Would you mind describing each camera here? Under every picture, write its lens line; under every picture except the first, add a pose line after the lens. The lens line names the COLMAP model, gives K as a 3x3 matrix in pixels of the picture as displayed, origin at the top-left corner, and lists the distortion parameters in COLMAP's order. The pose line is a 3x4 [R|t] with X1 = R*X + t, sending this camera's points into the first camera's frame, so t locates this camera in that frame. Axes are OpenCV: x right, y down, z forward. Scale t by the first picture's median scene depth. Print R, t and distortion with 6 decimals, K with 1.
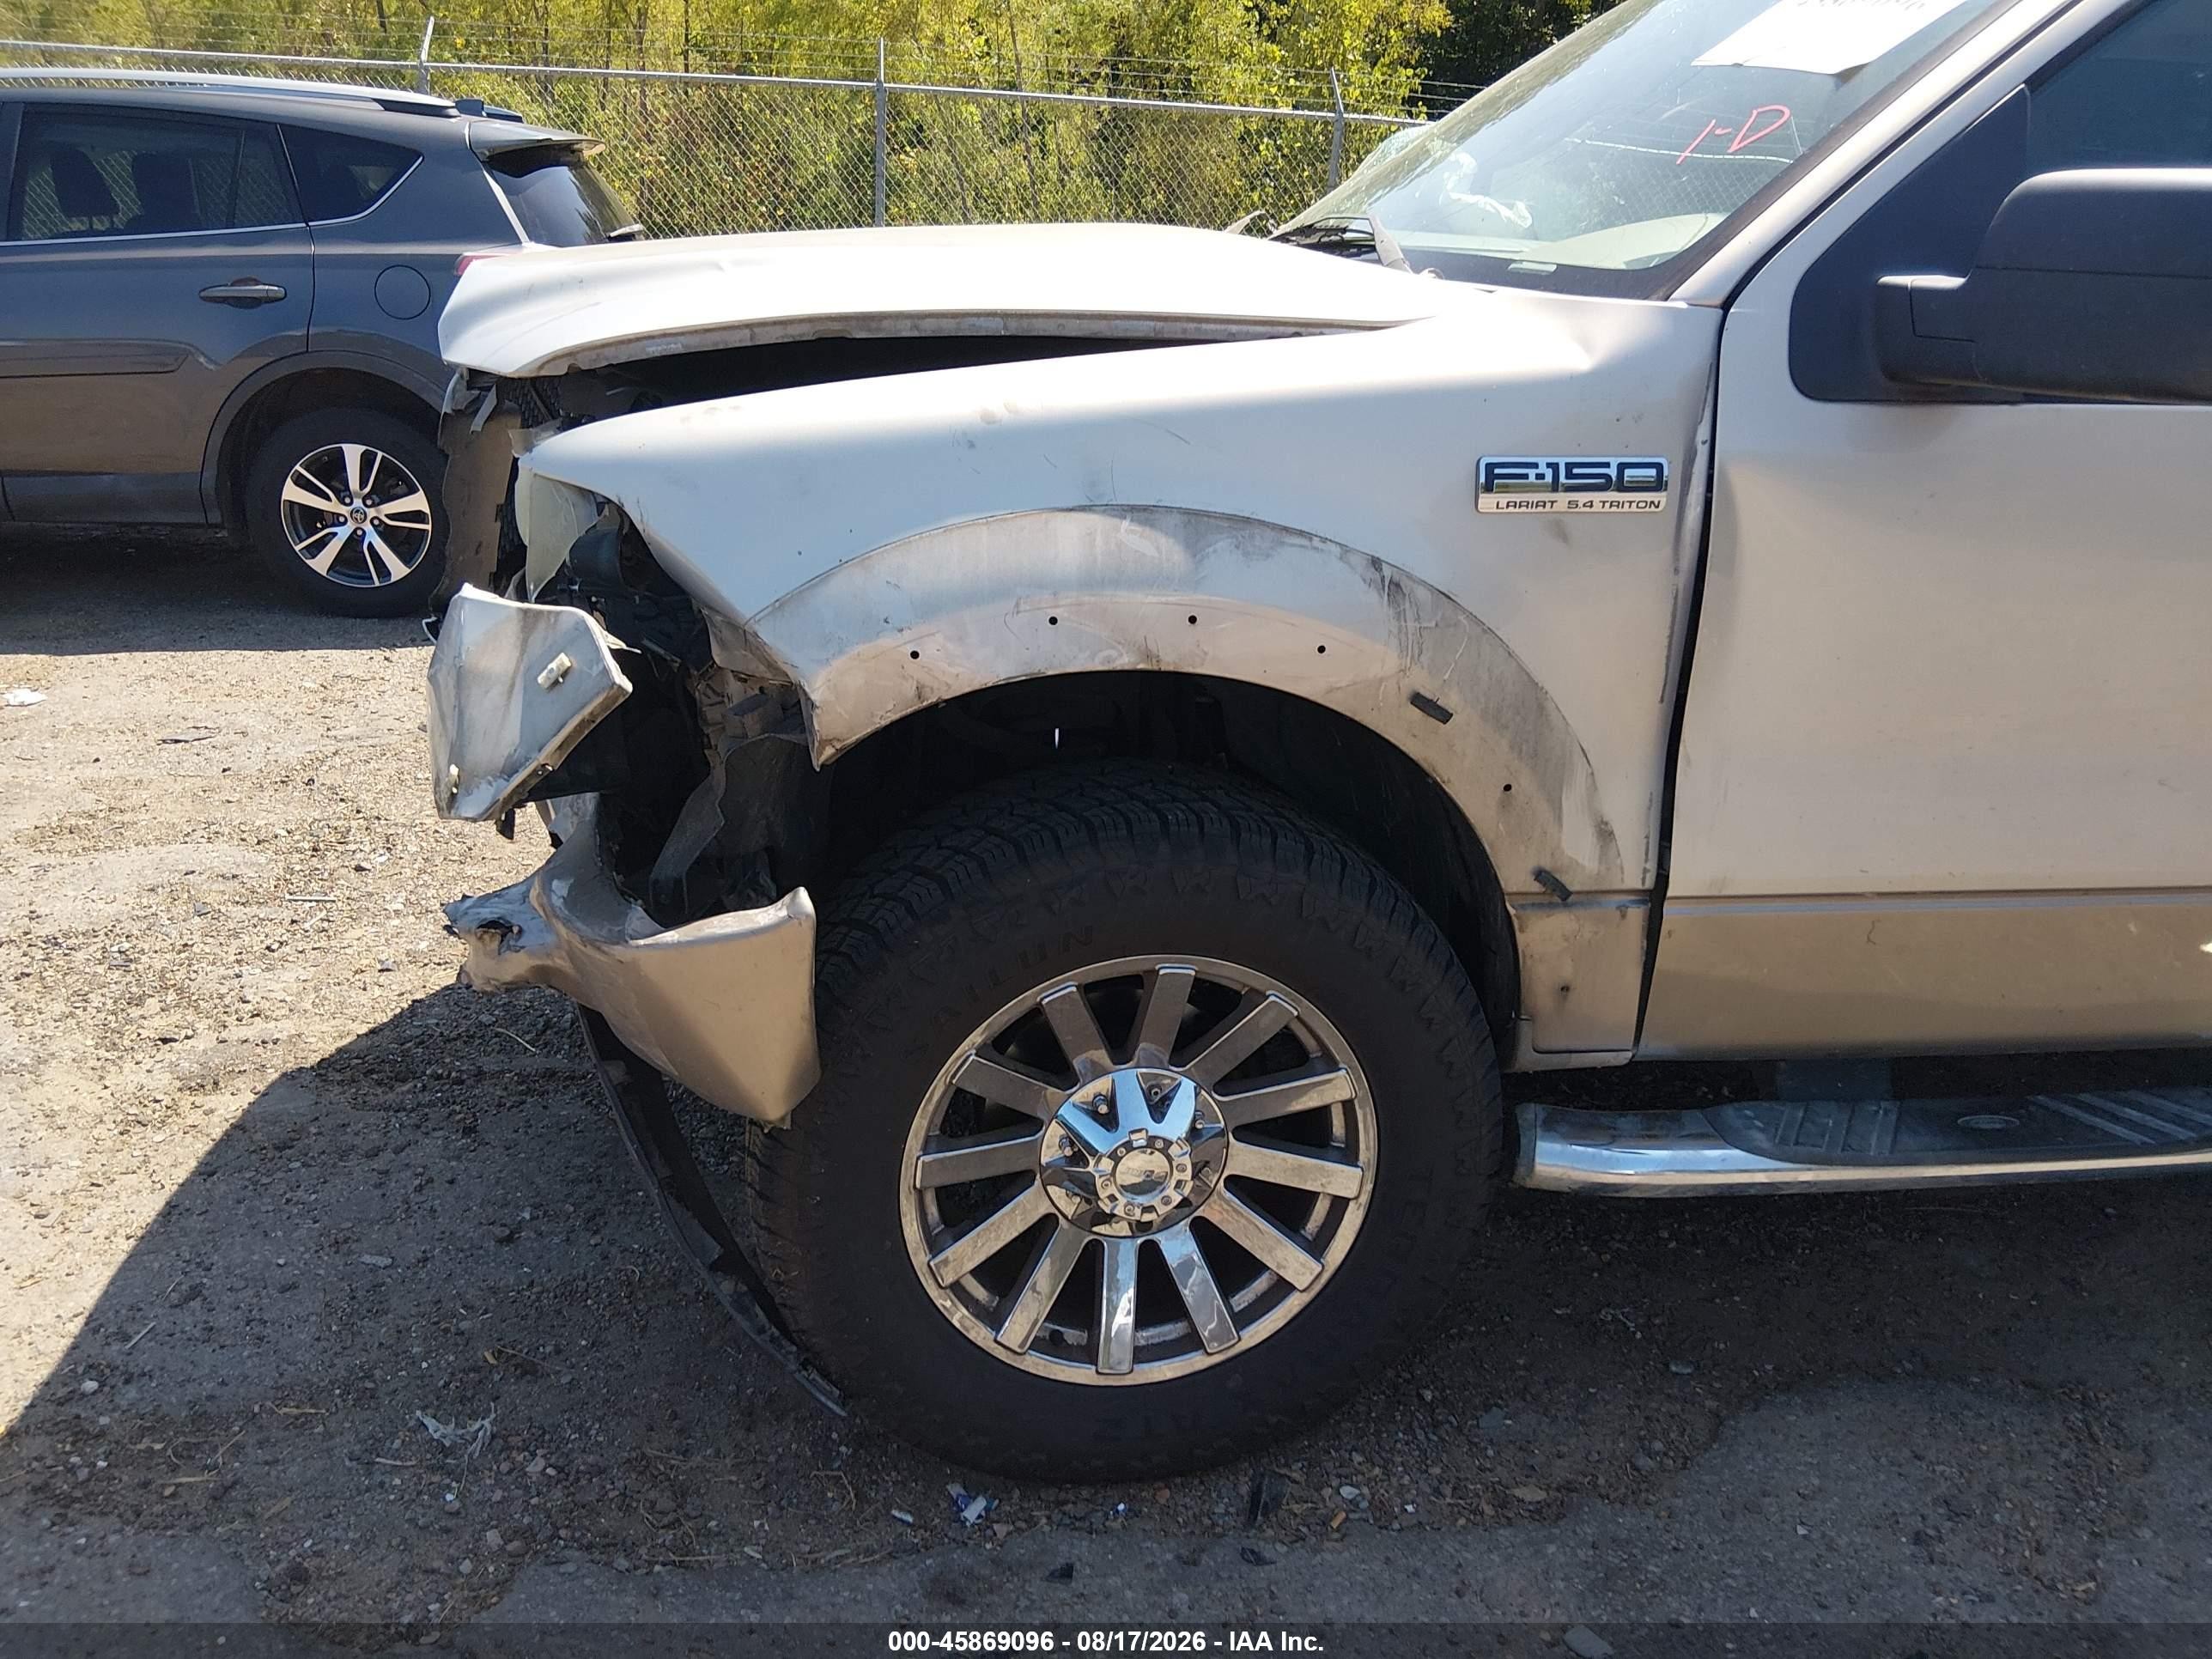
lens RADIAL K [[1686.3, 0, 1051.3], [0, 1686.3, 862.2], [0, 0, 1]] dist [0.064419, -0.110425]
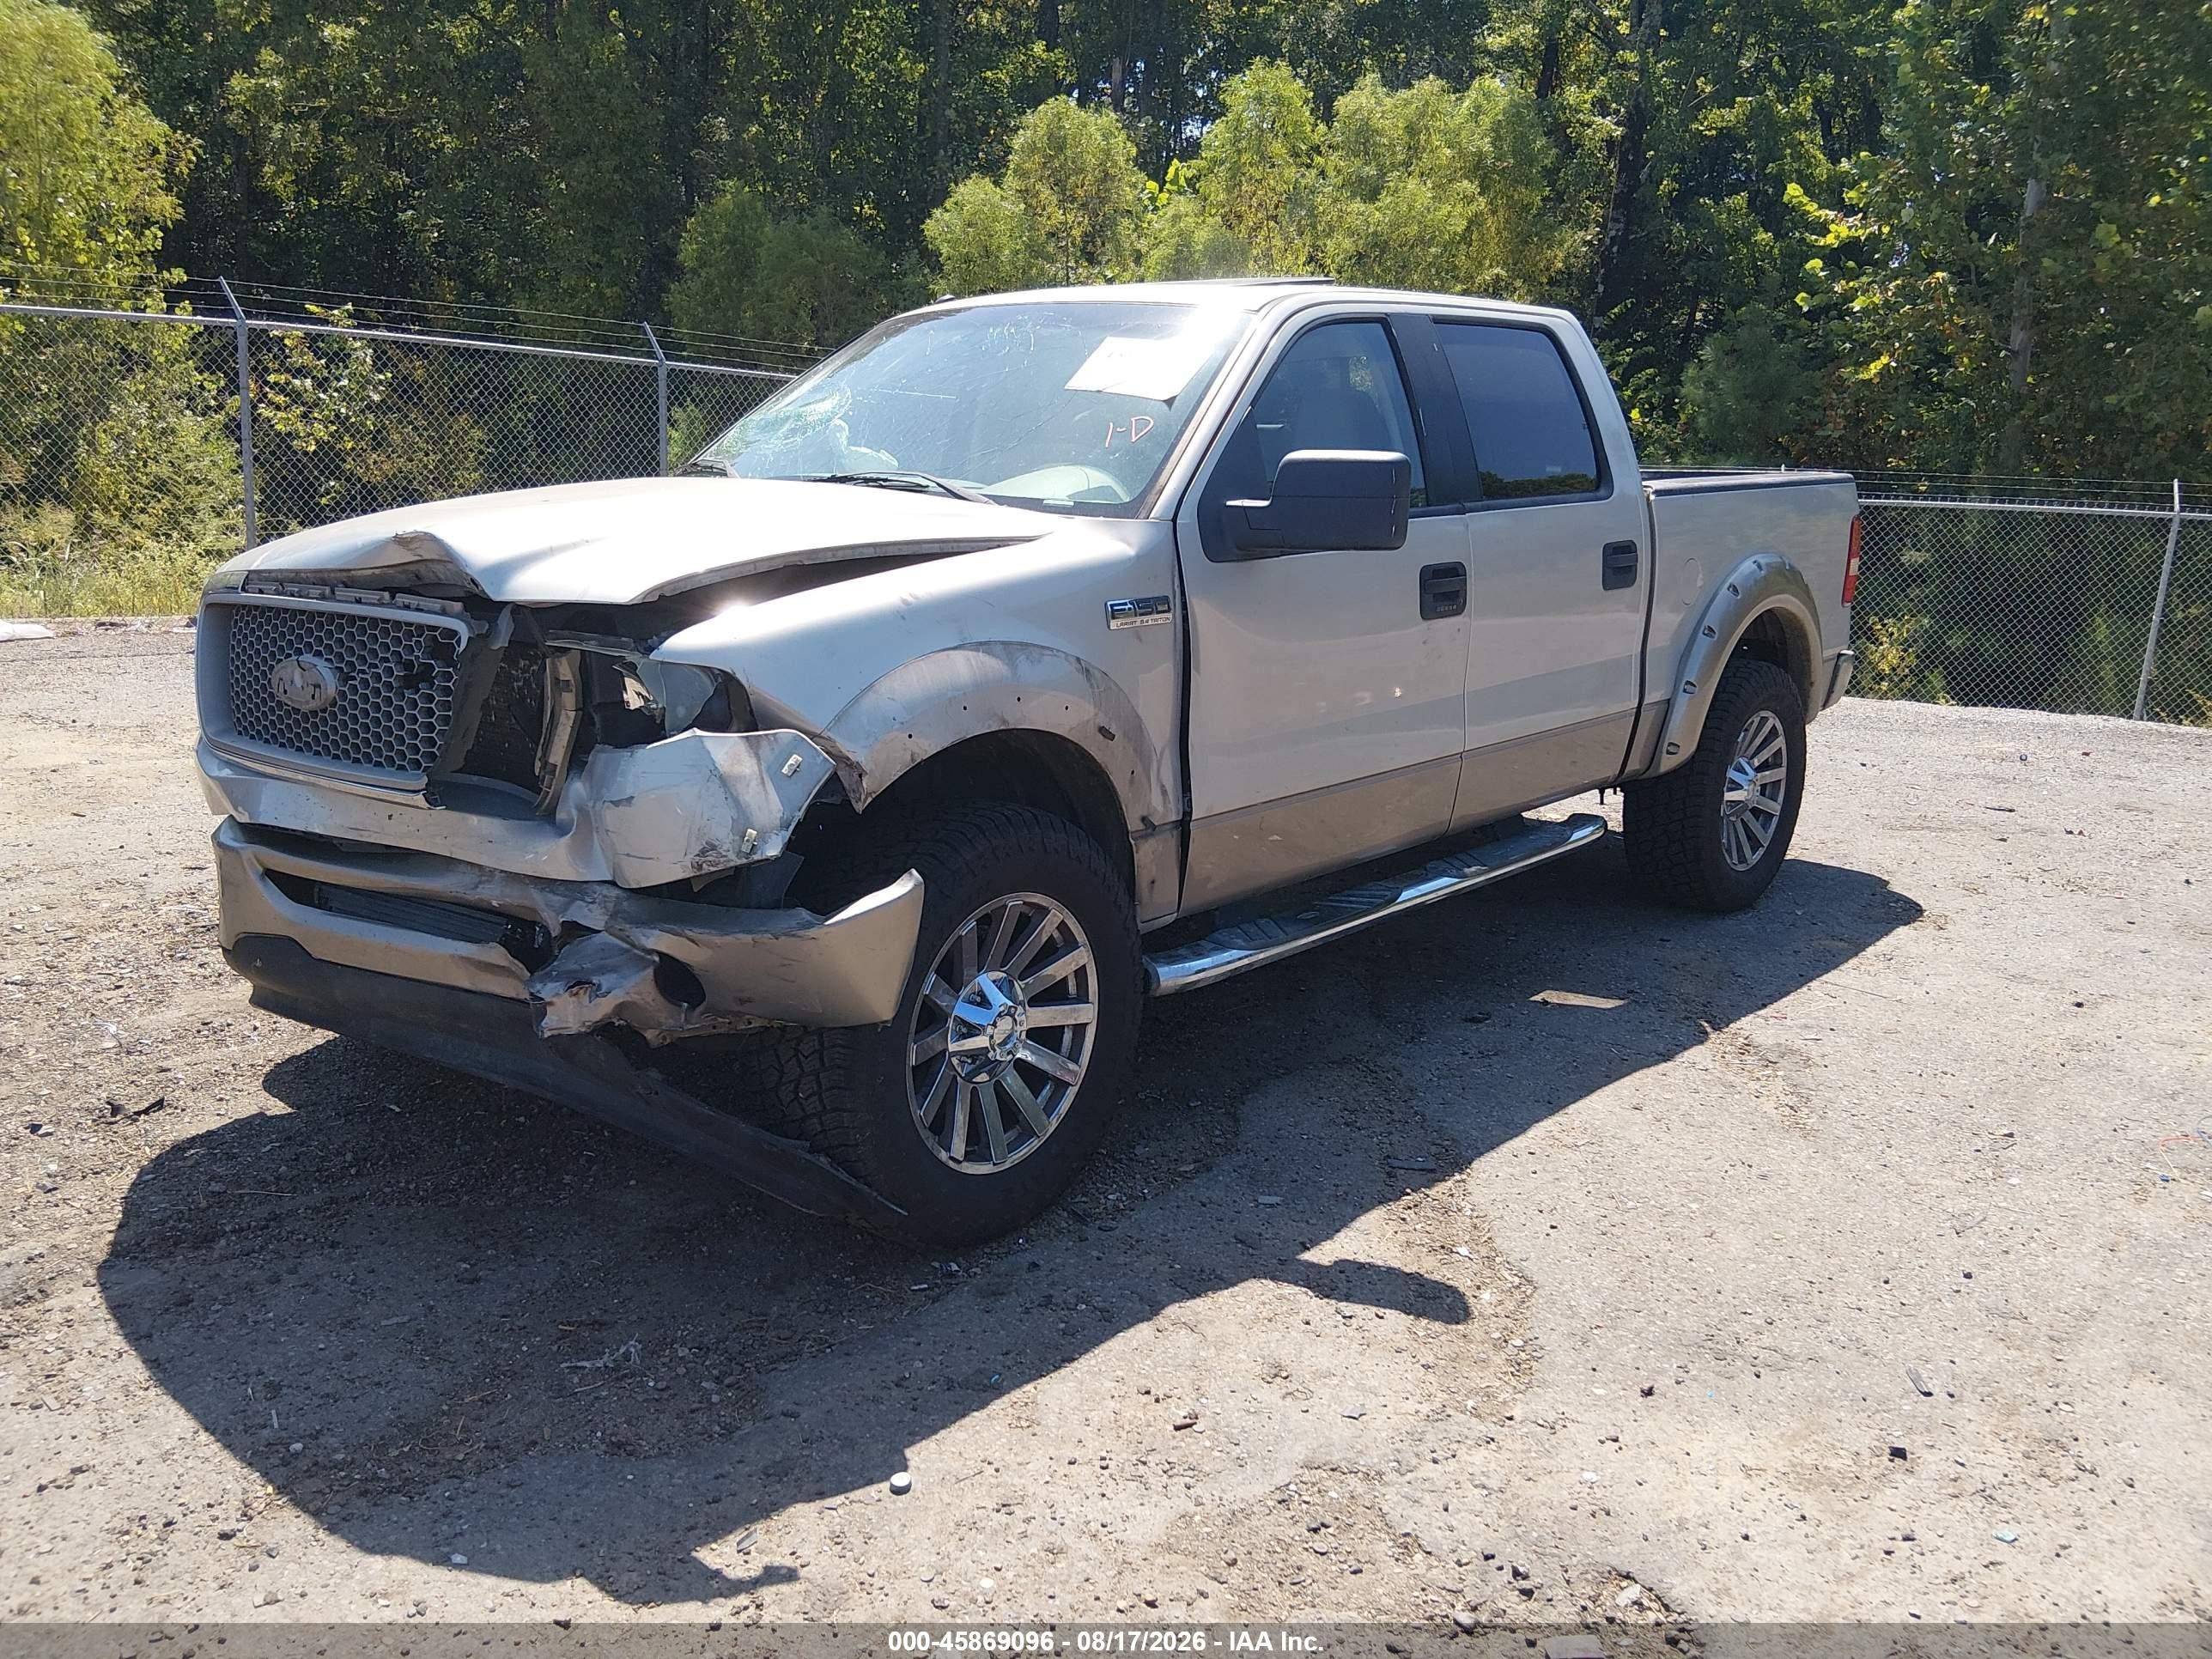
lens RADIAL K [[1686.3, 0, 1092.7], [0, 1686.3, 892.7], [0, 0, 1]] dist [0.064419, -0.110425]
pose [[0.755387, -0.191795, 0.626582, -0.951845], [0.240720, 0.970570, 0.006884, 0.060765], [-0.609462, 0.145631, 0.779325, -0.408578]]
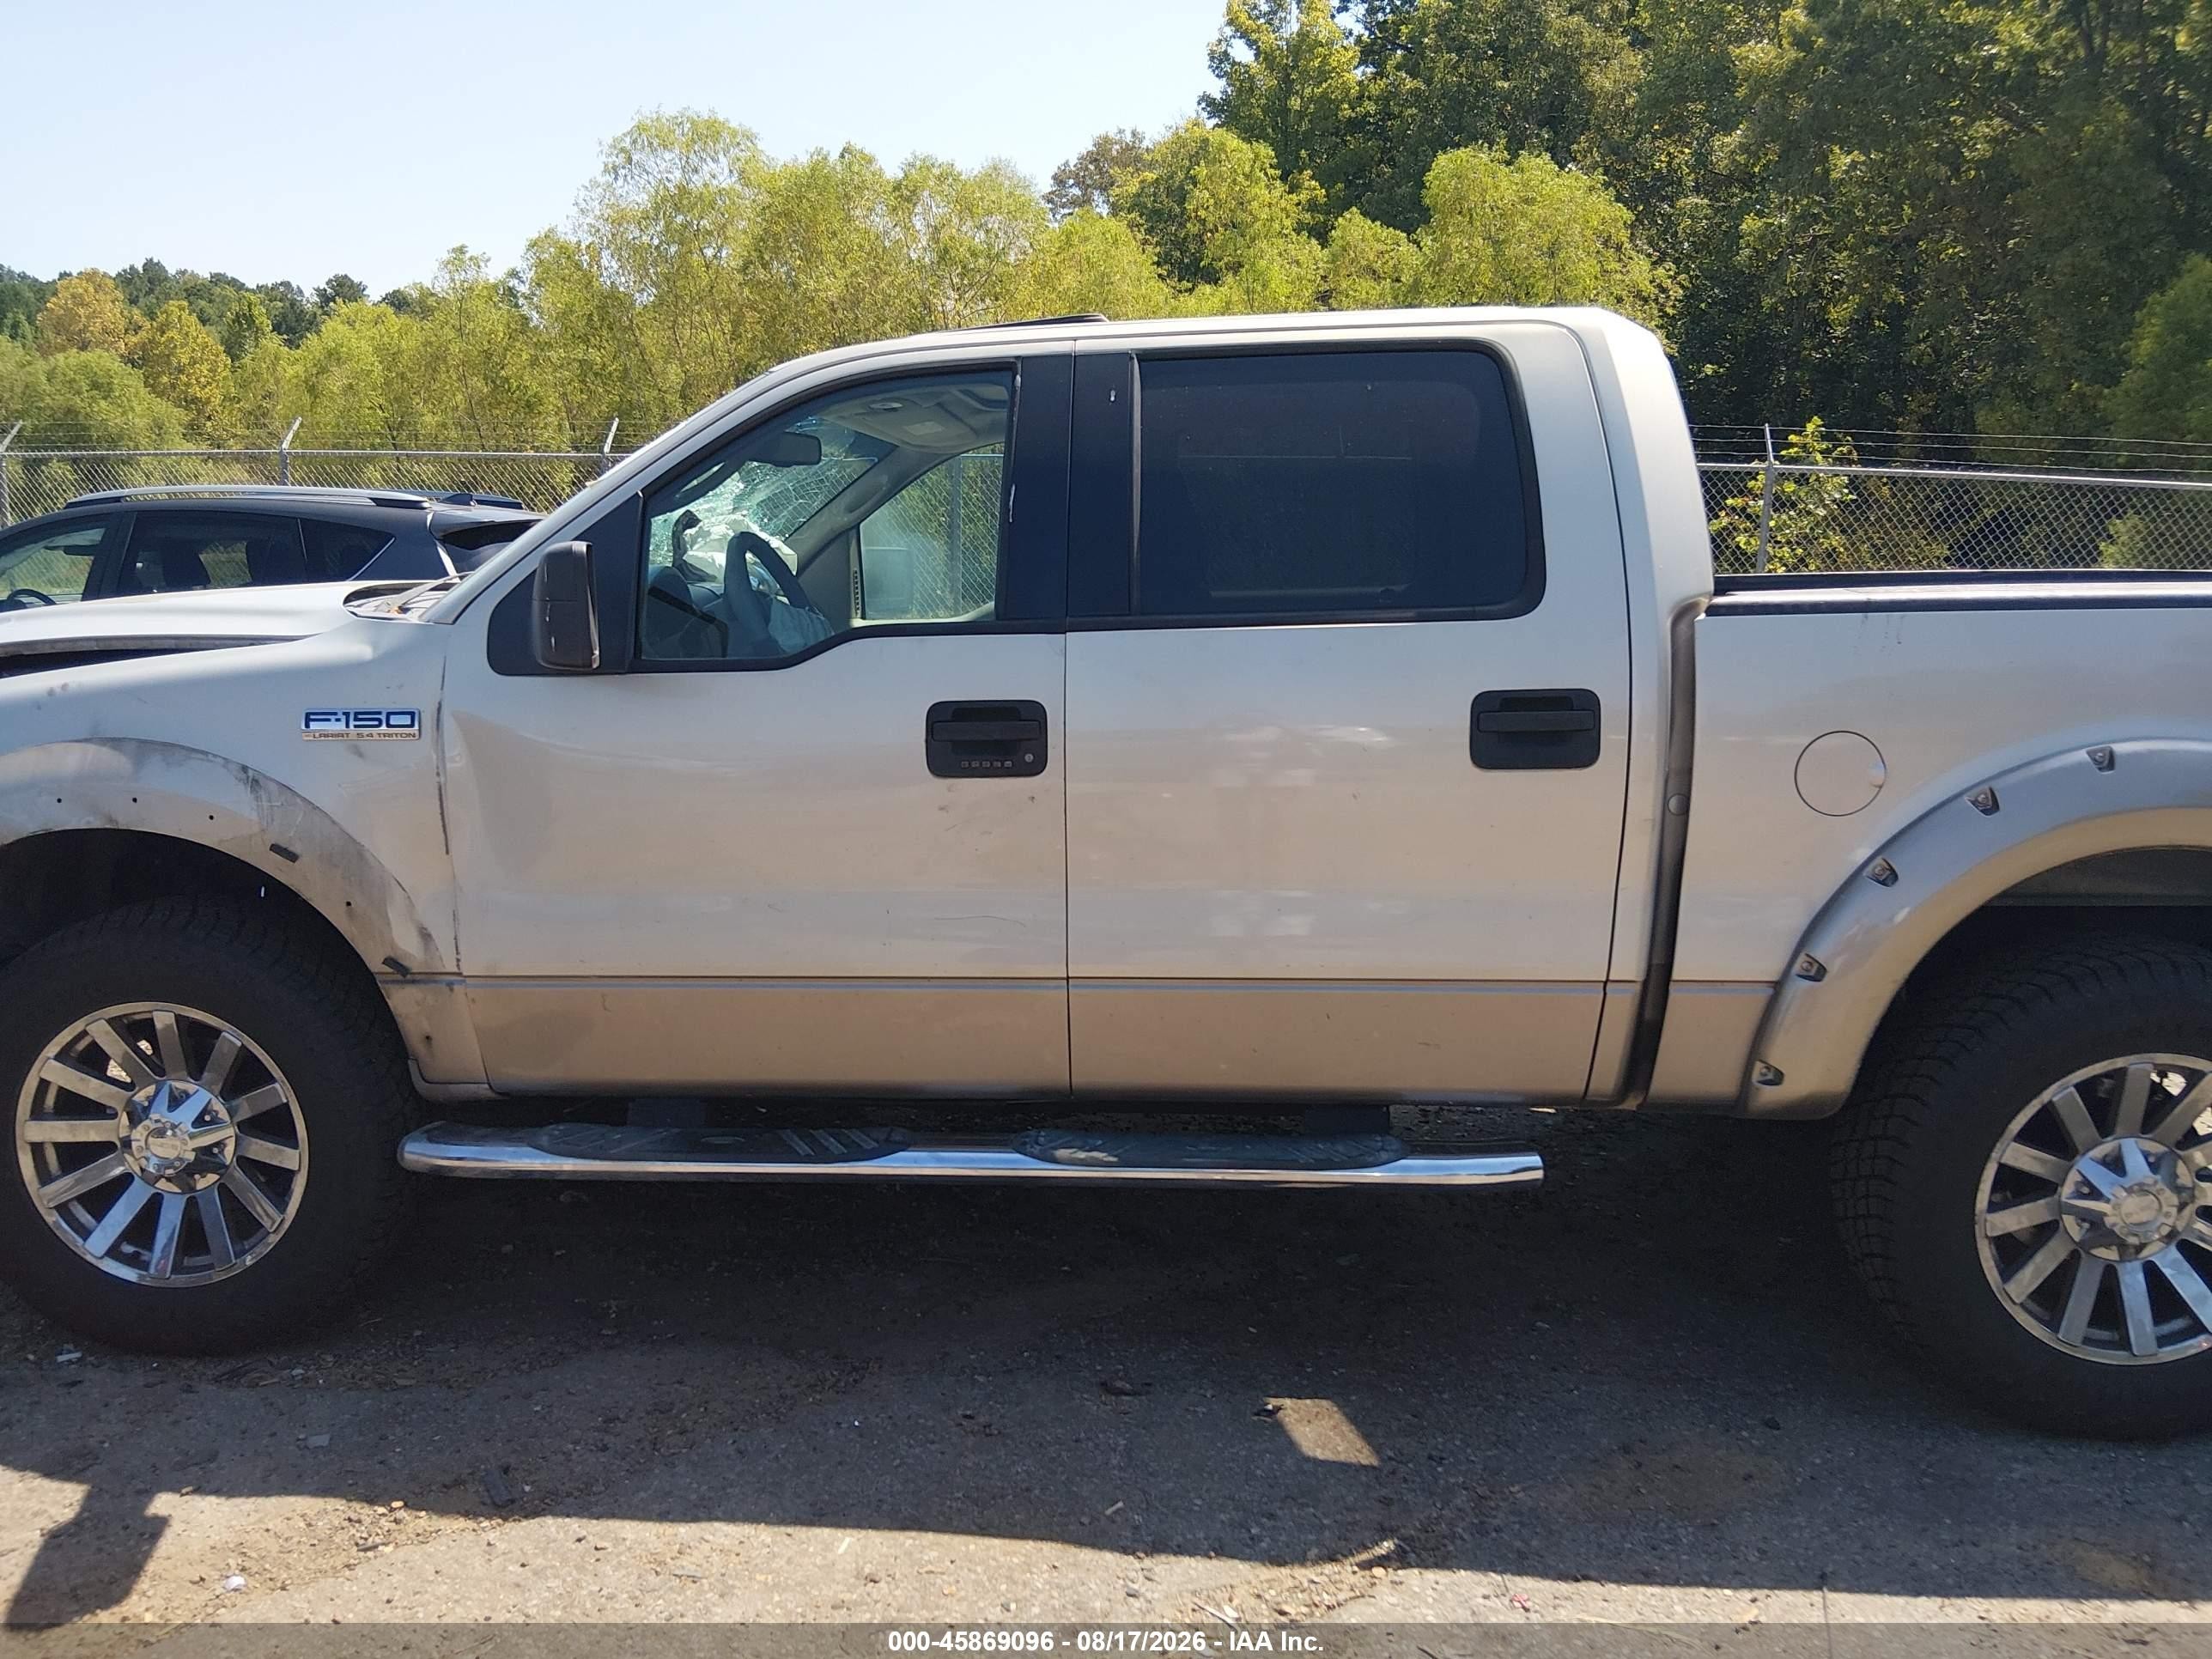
lens RADIAL K [[1686.3, 0, 1102.5], [0, 1686.3, 836.3], [0, 0, 1]] dist [0.064419, -0.110425]
pose [[0.979839, -0.003694, -0.199755, 1.302742], [-0.034929, 0.981263, -0.189481, 0.177943], [0.196712, 0.192638, 0.961350, -0.459276]]
